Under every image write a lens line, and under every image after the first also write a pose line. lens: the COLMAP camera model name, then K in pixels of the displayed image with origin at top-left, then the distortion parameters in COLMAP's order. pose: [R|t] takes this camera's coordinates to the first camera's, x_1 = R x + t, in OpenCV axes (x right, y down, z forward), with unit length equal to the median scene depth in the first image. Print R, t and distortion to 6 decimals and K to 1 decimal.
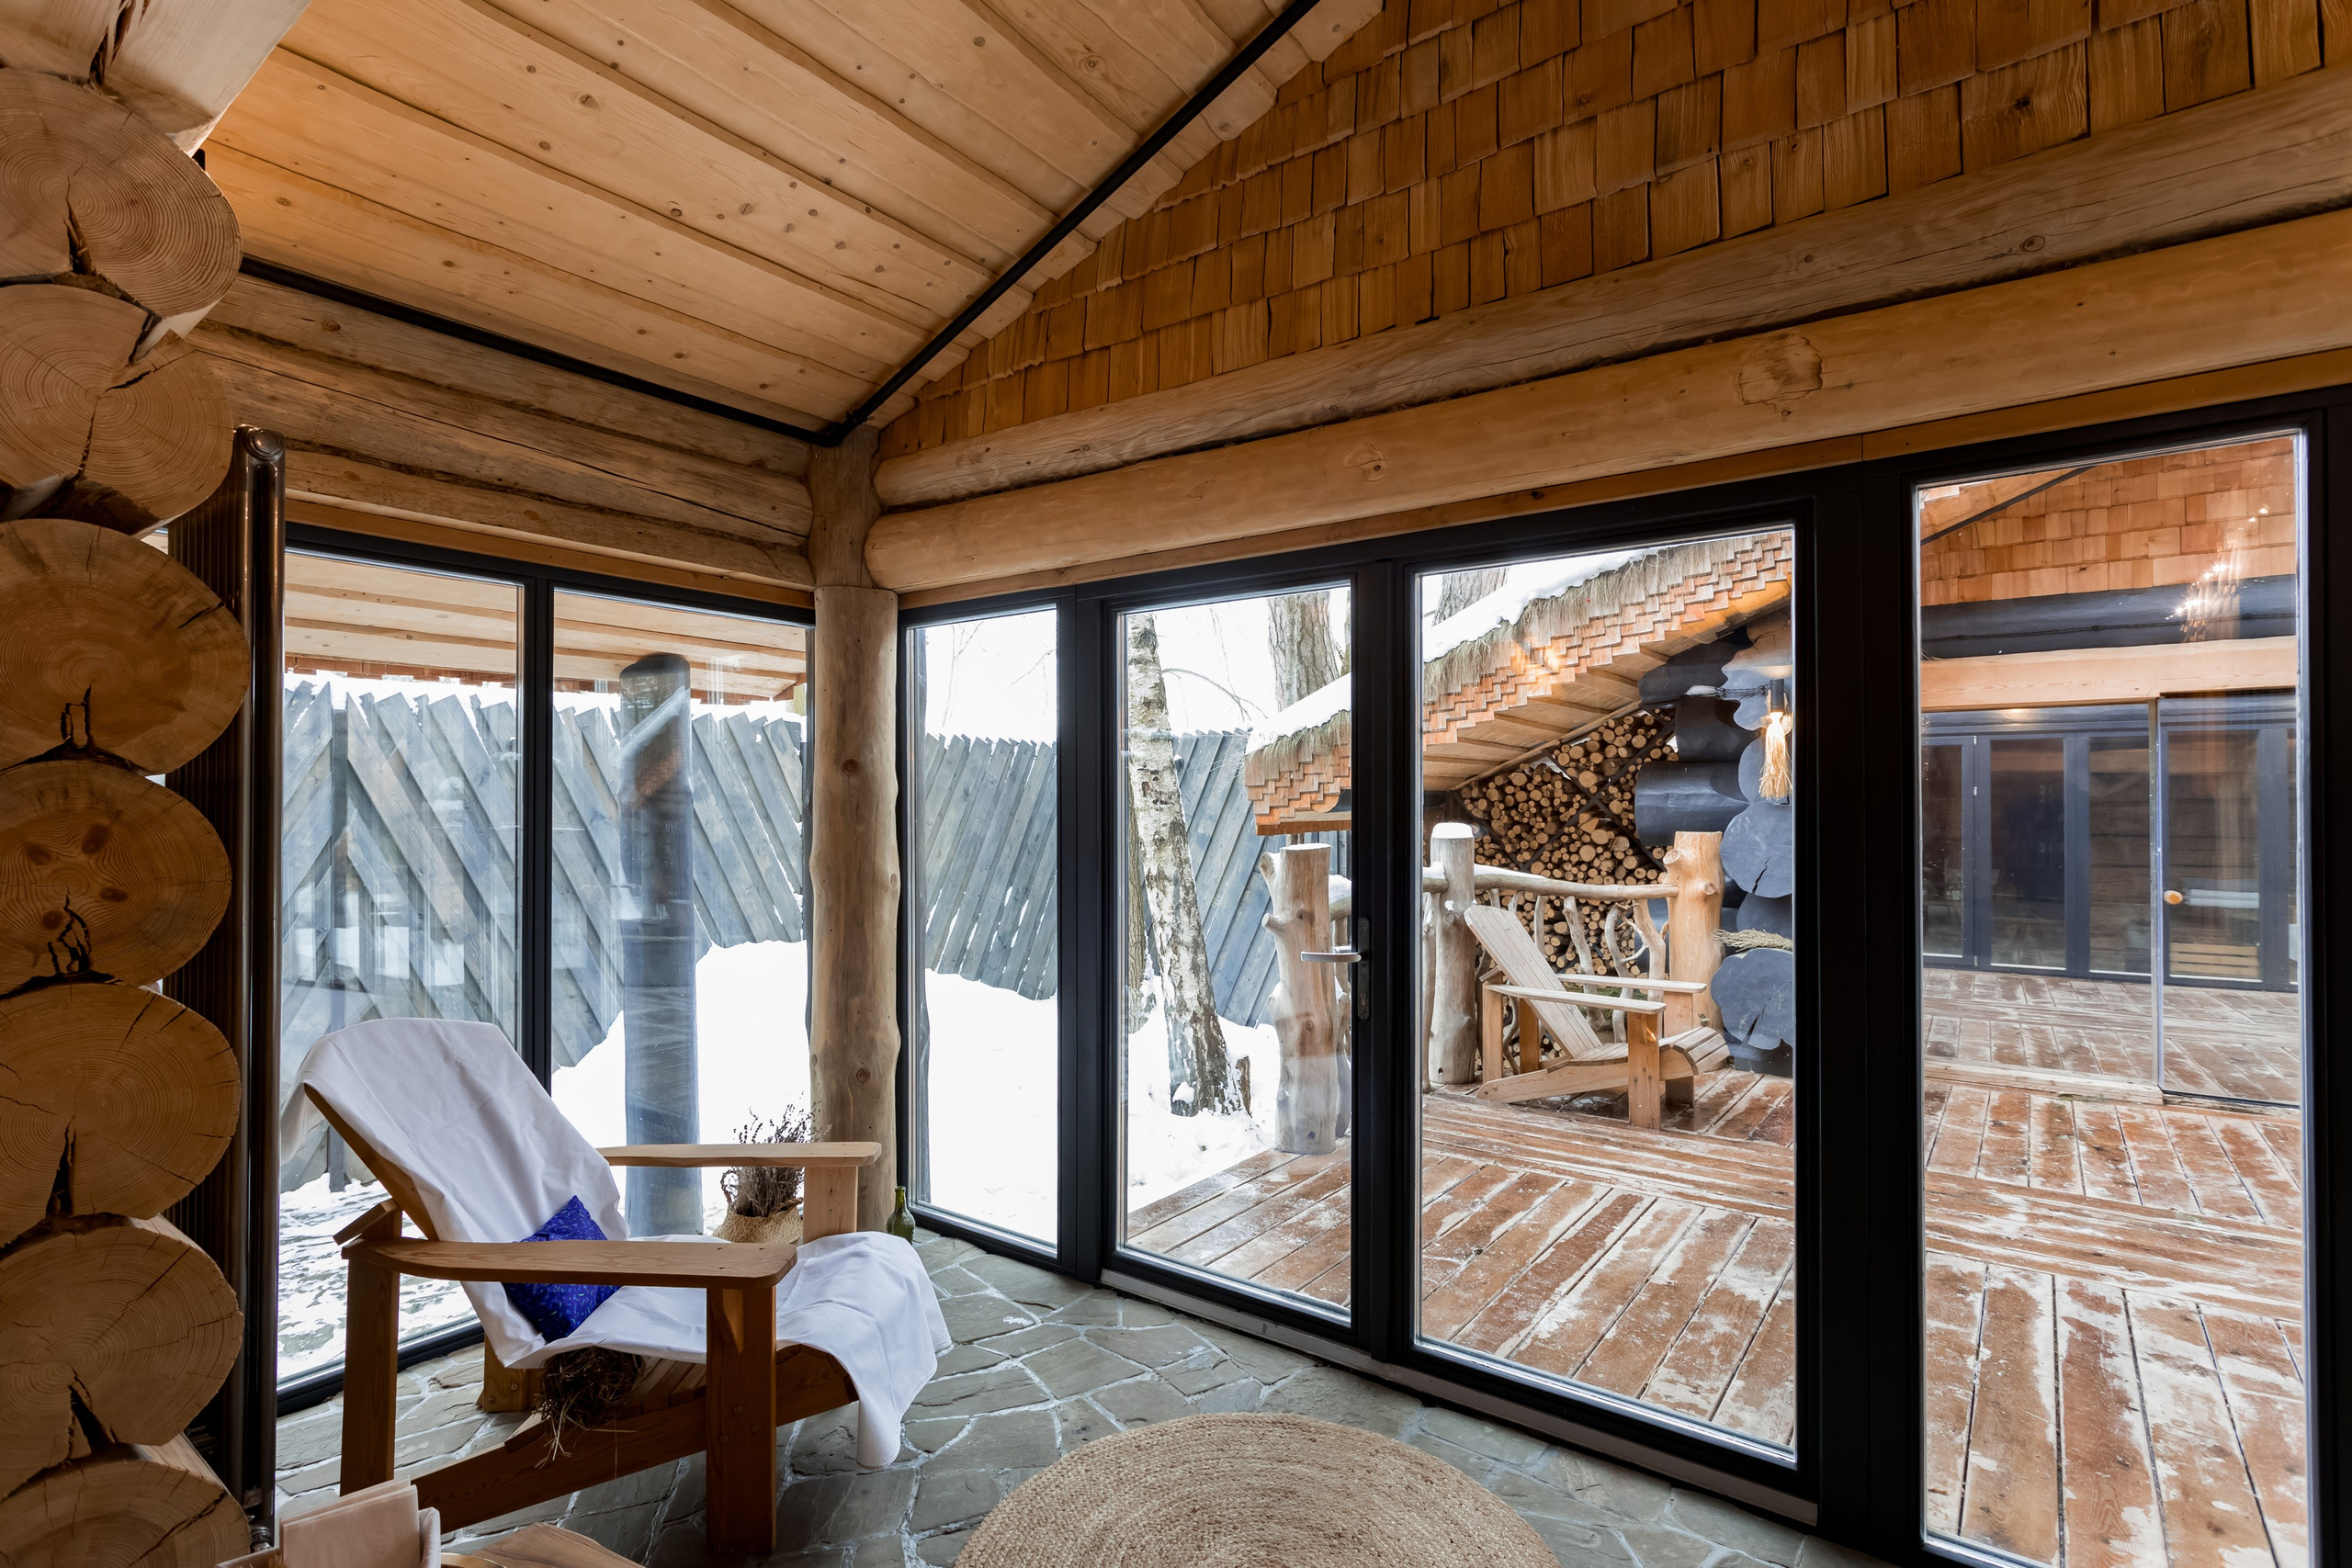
lens RADIAL K [[1132.0, 0, 1171.2], [0, 1132.0, 812.3], [0, 0, 1]] dist [0.002305, 0.001075]
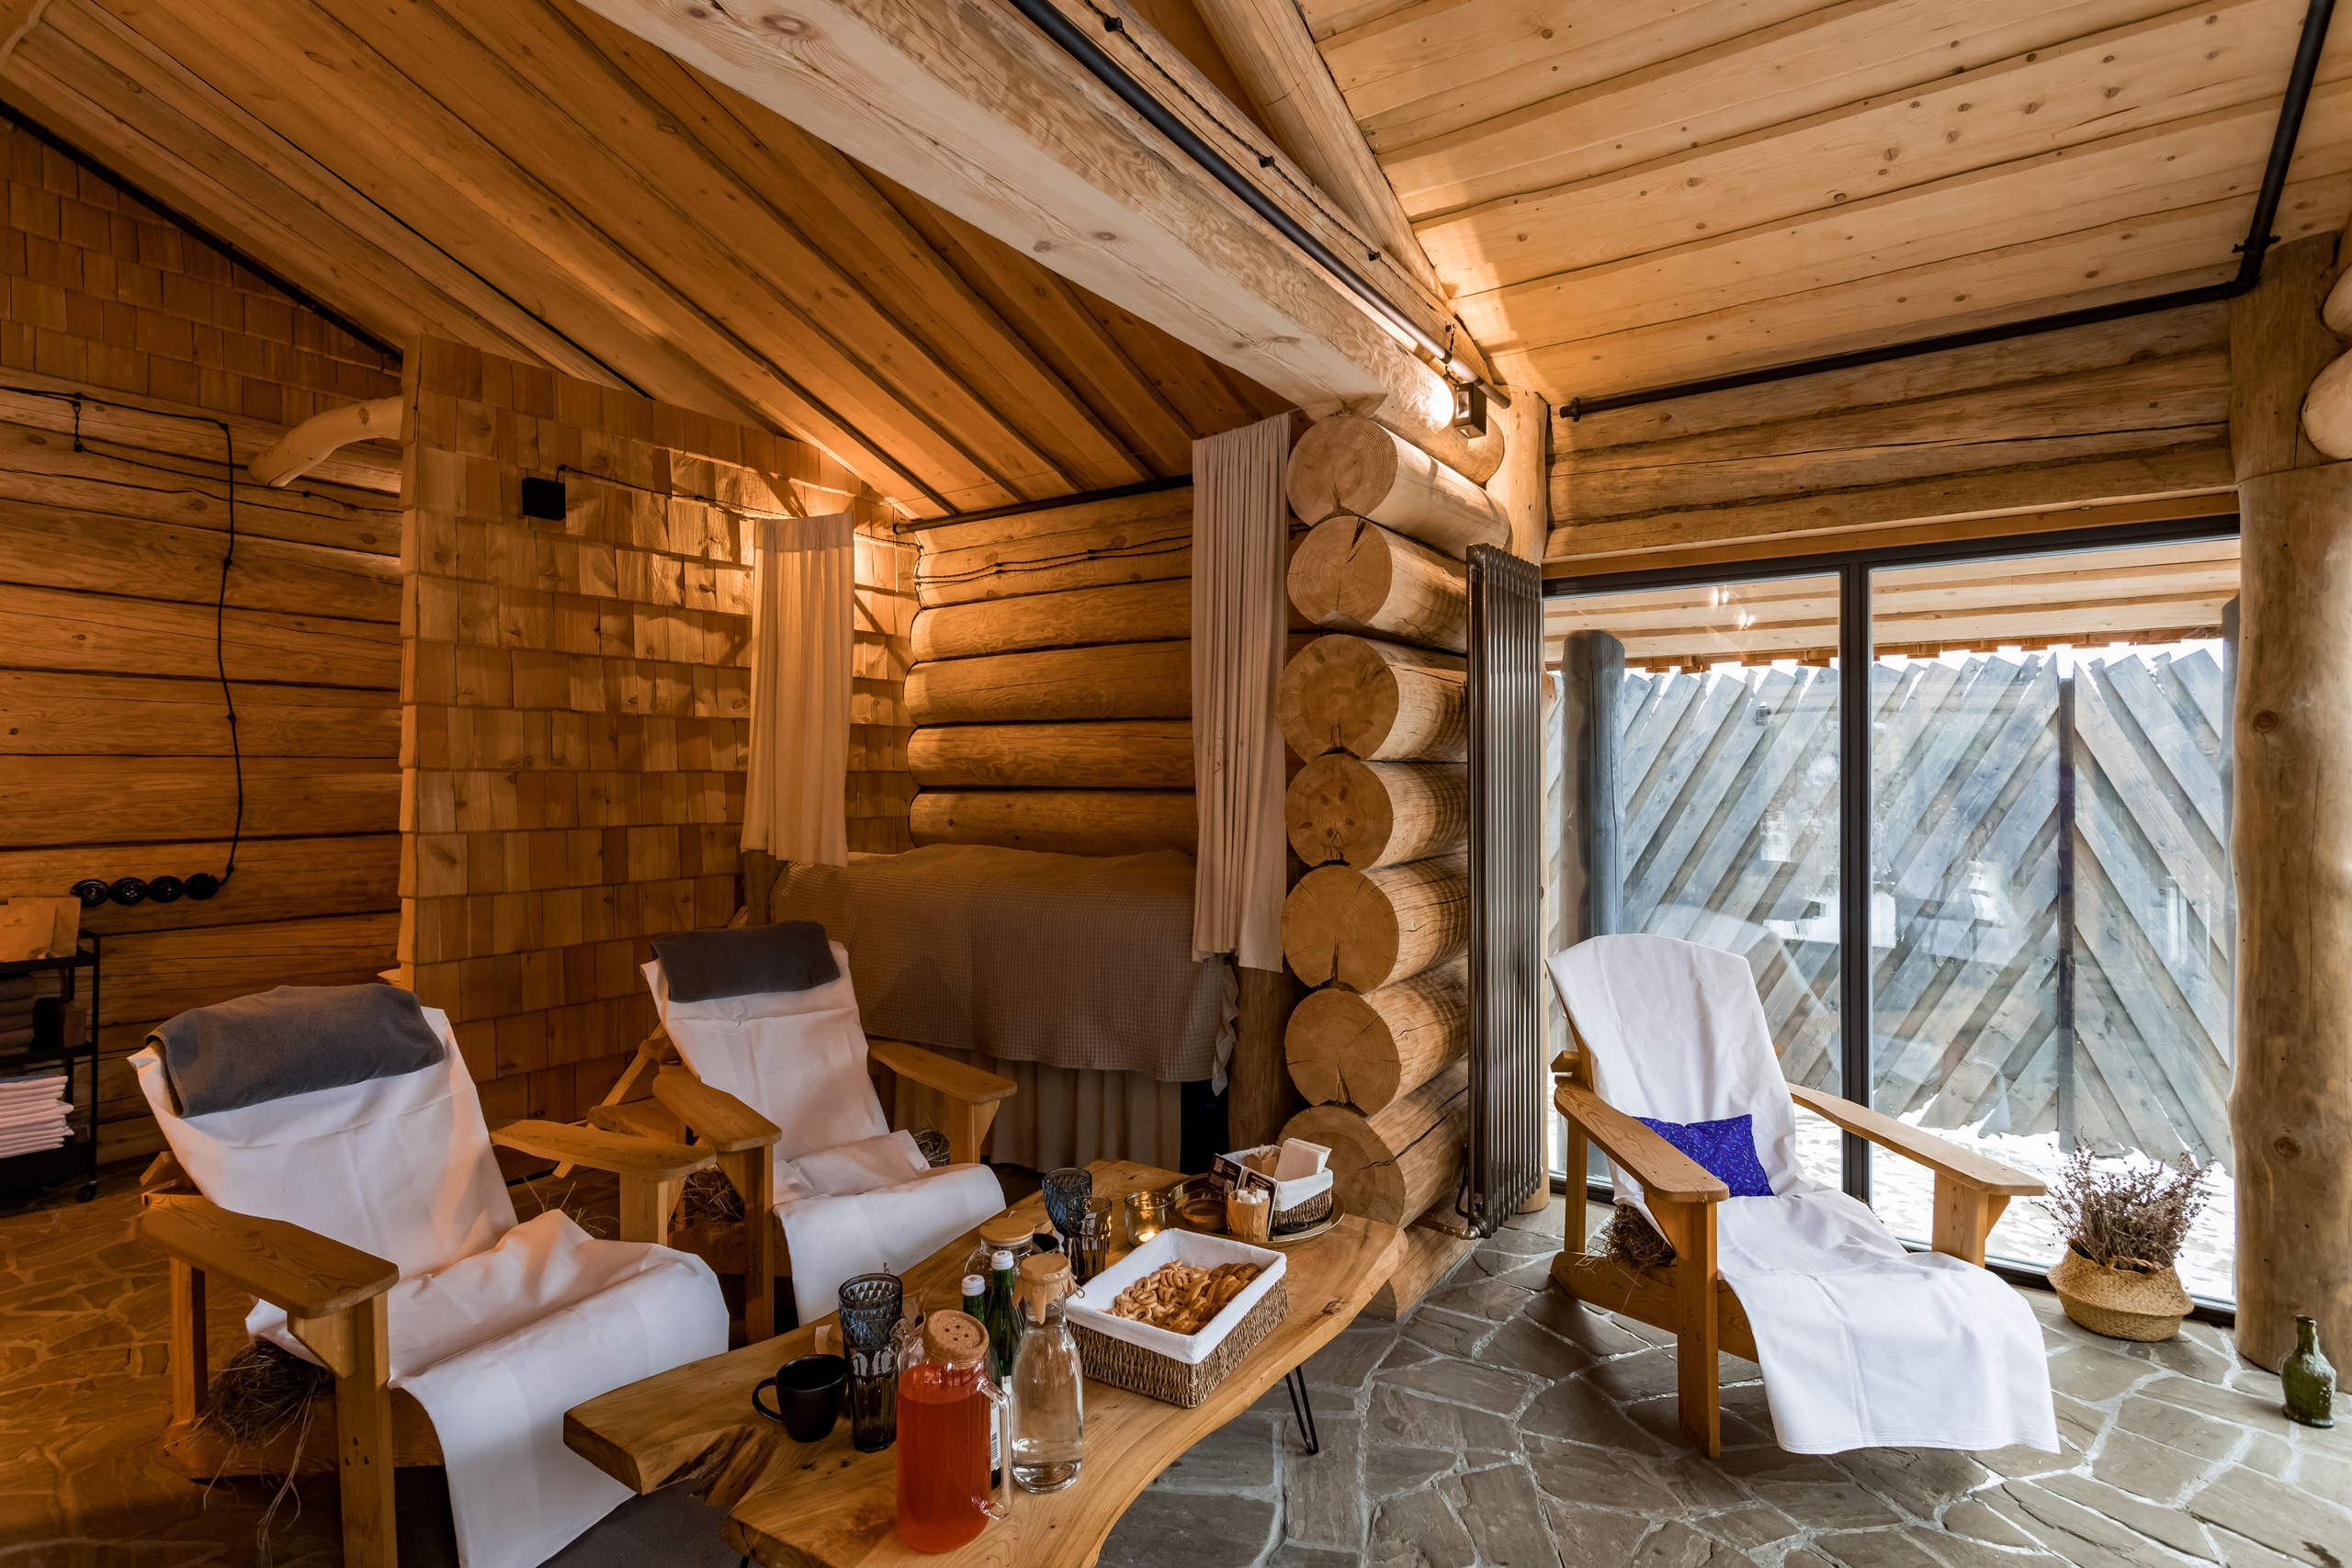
lens RADIAL K [[1119.0, 0, 1171.8], [0, 1119.0, 755.9], [0, 0, 1]] dist [0.004196, 0.000233]
pose [[0.038673, -0.015580, -0.999130, 0.259983], [-0.004133, 0.999867, -0.015752, -0.002310], [0.999243, 0.004739, 0.038604, 0.170497]]
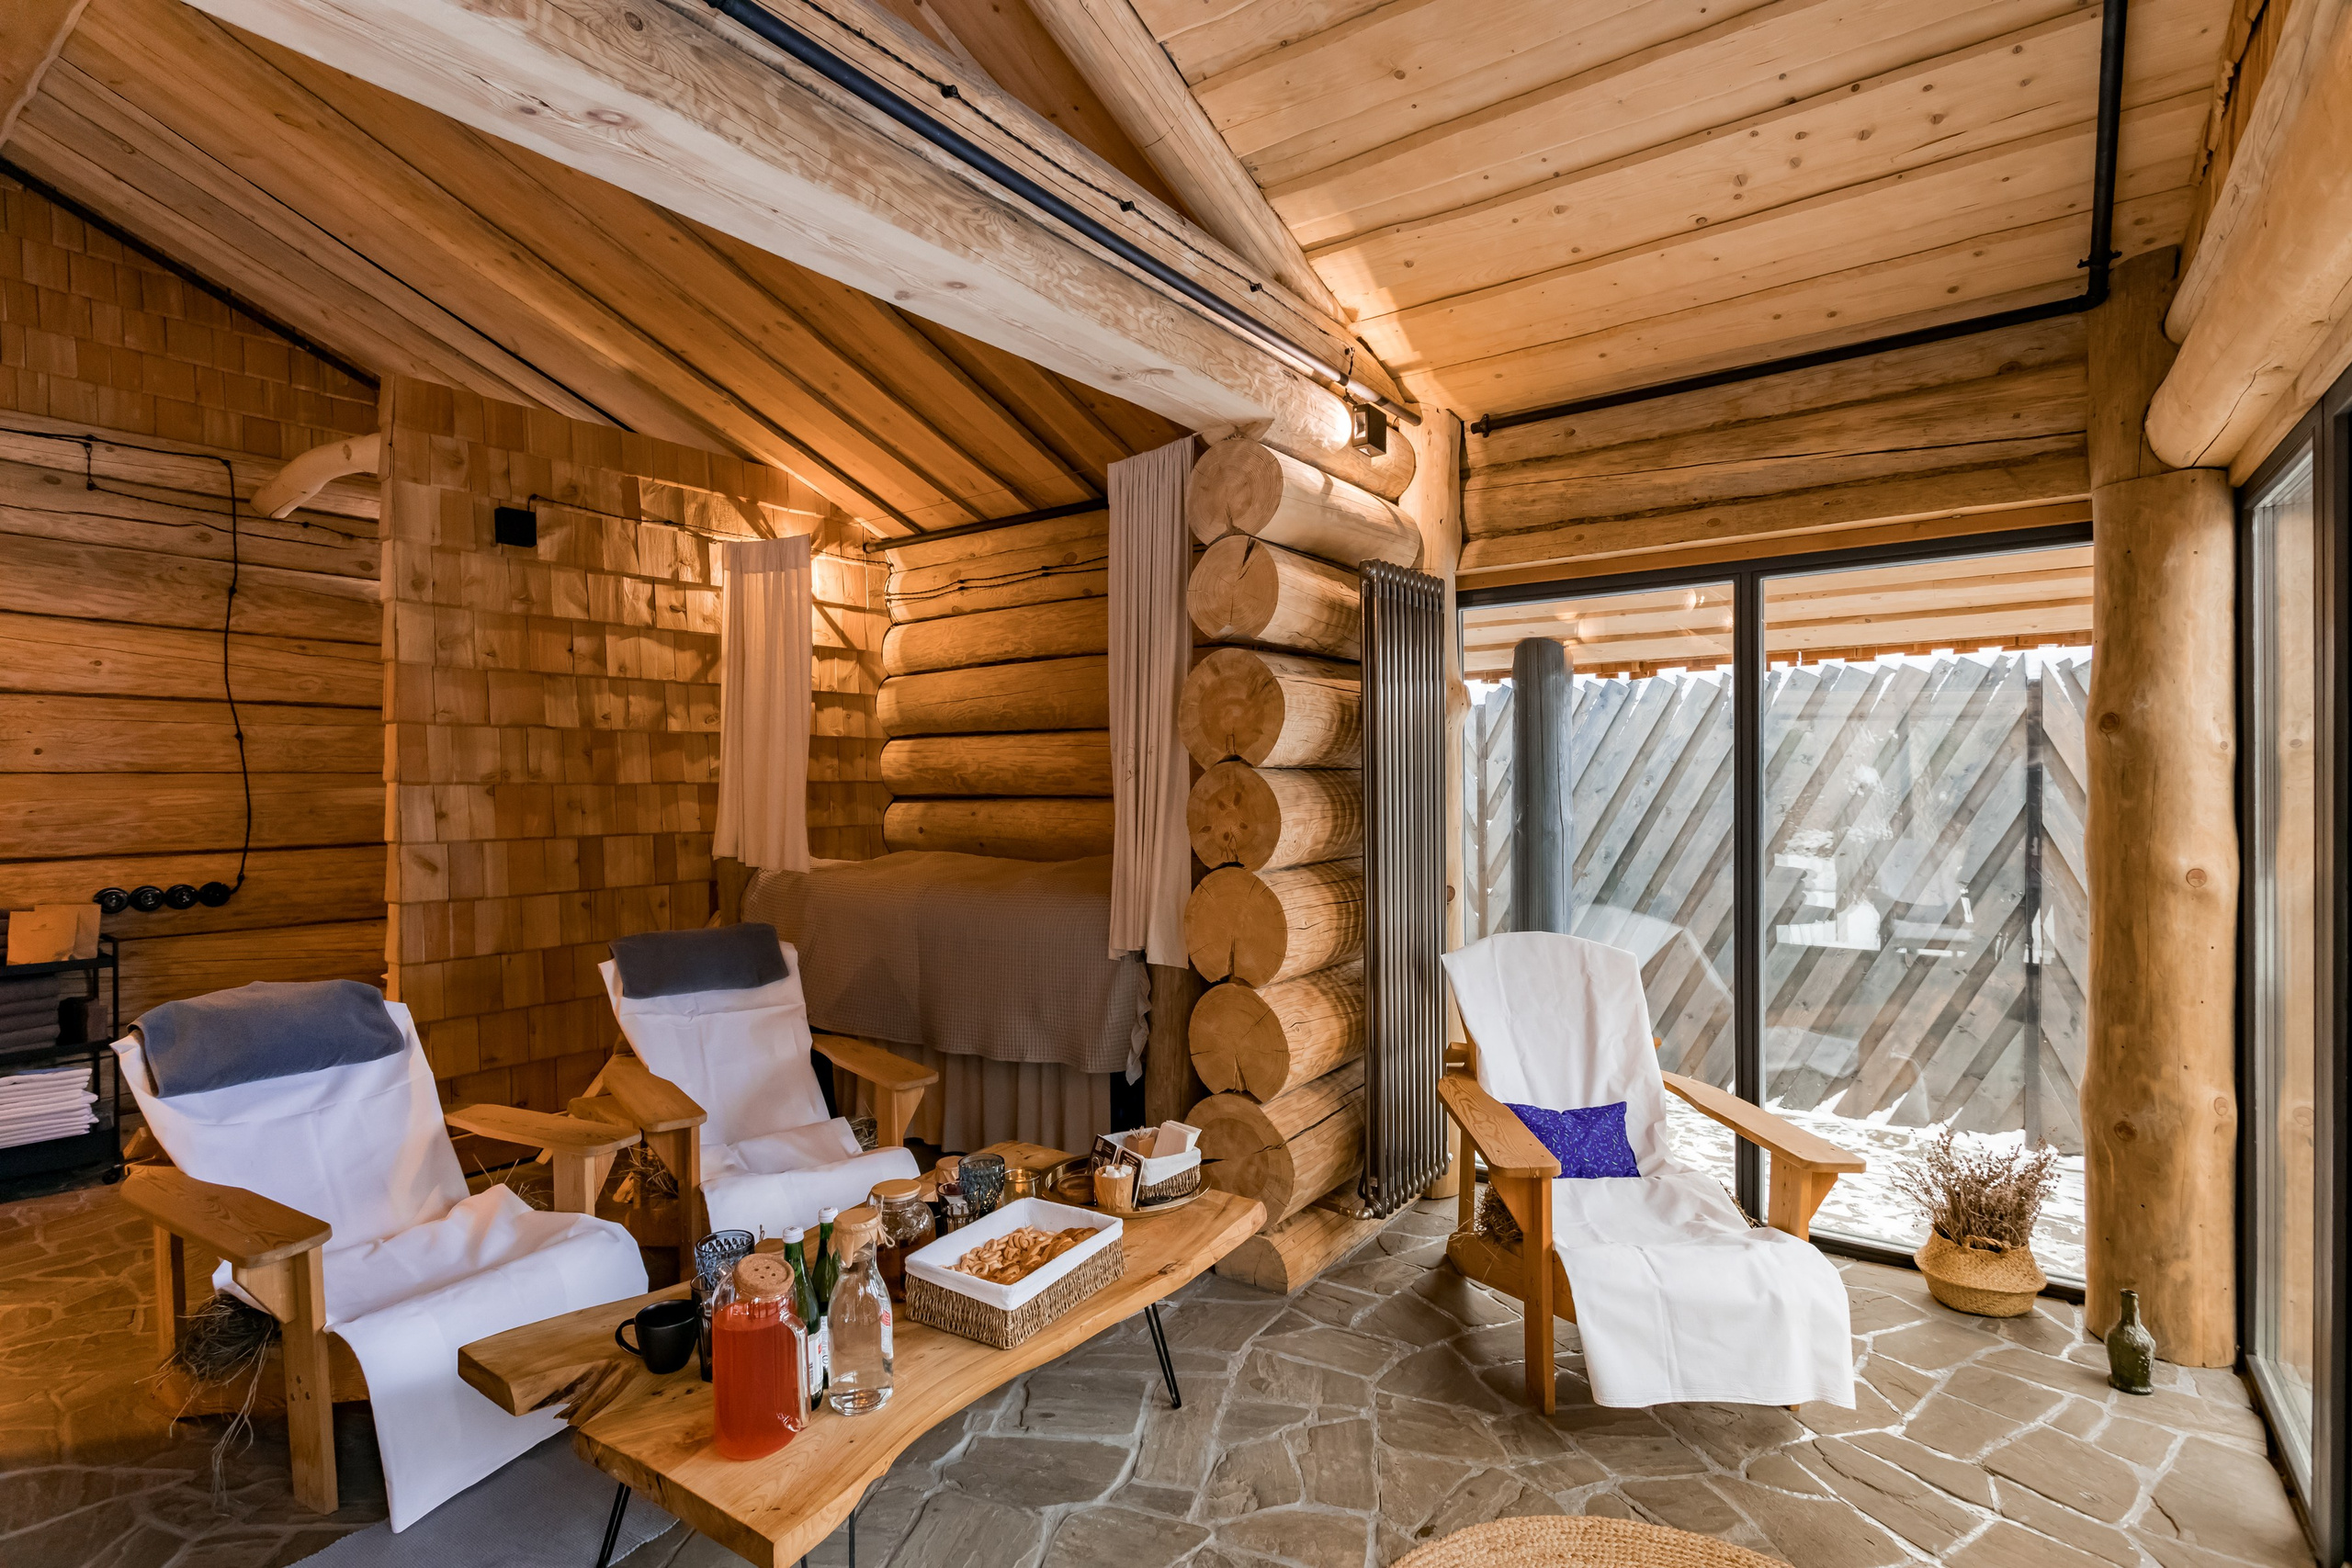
lens RADIAL K [[1119.5, 0, 1170.3], [0, 1119.5, 782.3], [0, 0, 1]] dist [0.003066, 0.000903]
pose [[0.004448, 0.000560, -0.999990, 0.292247], [0.004029, 0.999992, 0.000578, -0.002063], [0.999982, -0.004032, 0.004446, 0.234872]]
